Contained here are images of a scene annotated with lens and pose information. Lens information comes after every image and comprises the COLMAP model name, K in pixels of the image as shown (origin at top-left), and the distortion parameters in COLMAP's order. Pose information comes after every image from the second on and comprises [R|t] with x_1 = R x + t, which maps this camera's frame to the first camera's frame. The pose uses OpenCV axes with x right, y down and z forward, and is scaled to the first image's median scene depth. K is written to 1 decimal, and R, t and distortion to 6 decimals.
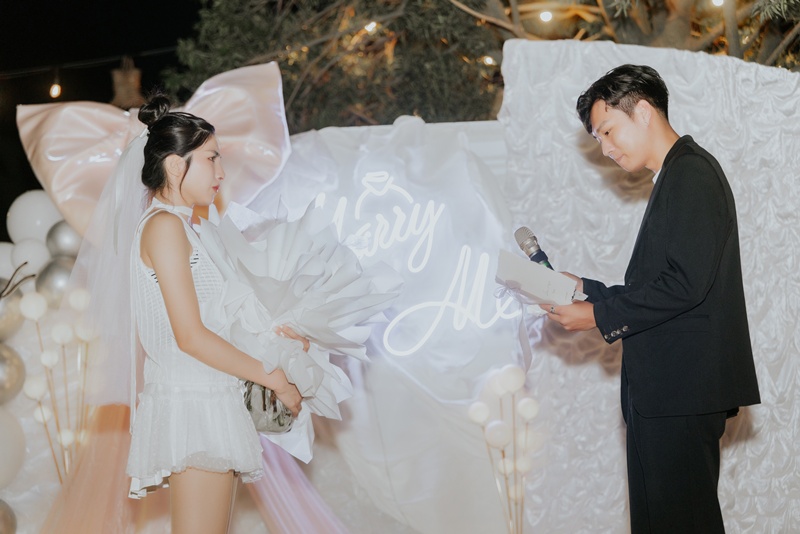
lens RADIAL K [[1502.4, 0, 394.2], [0, 1502.4, 279.5], [0, 0, 1]] dist [-0.199535, 2.001332]
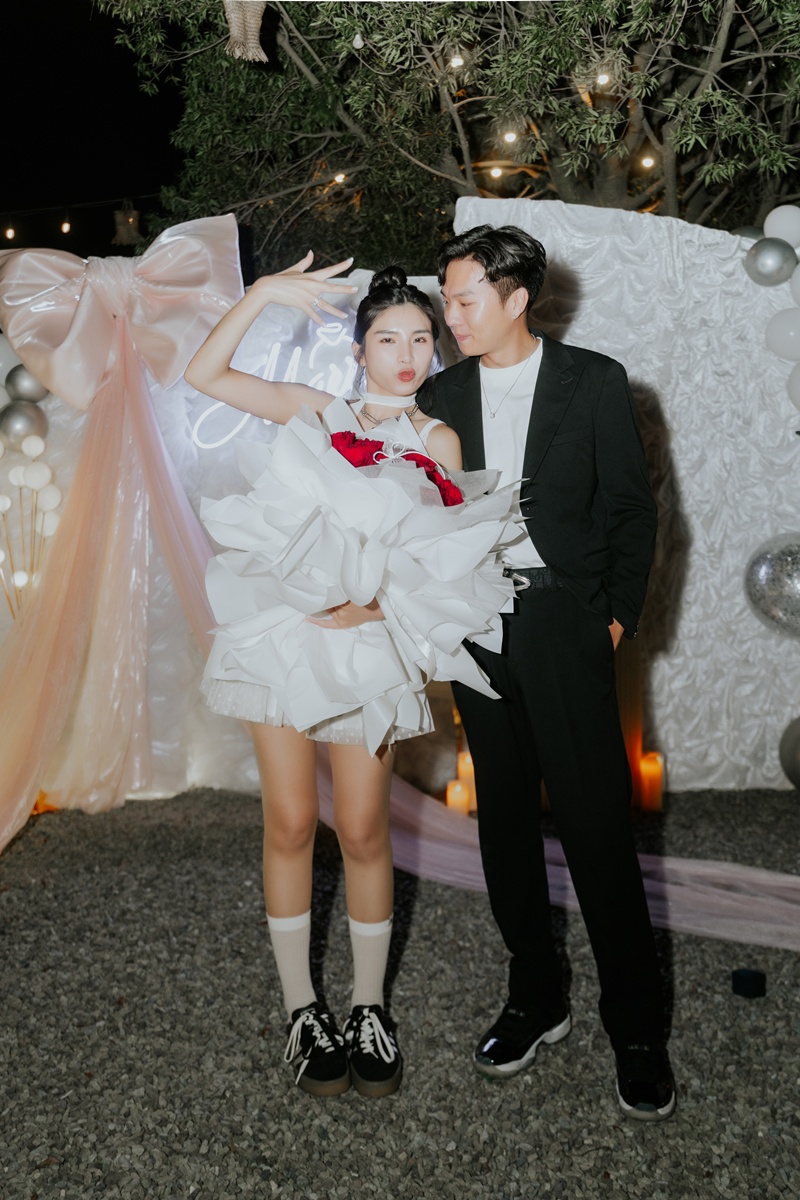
lens RADIAL K [[1129.9, 0, 397.6], [0, 1129.9, 447.2], [0, 0, 1]] dist [0.010739, -0.001057]
pose [[0.999580, 0.019018, 0.021866, 0.018983], [-0.020451, 0.997523, 0.067302, -0.039414], [-0.020532, -0.067721, 0.997493, 0.212735]]
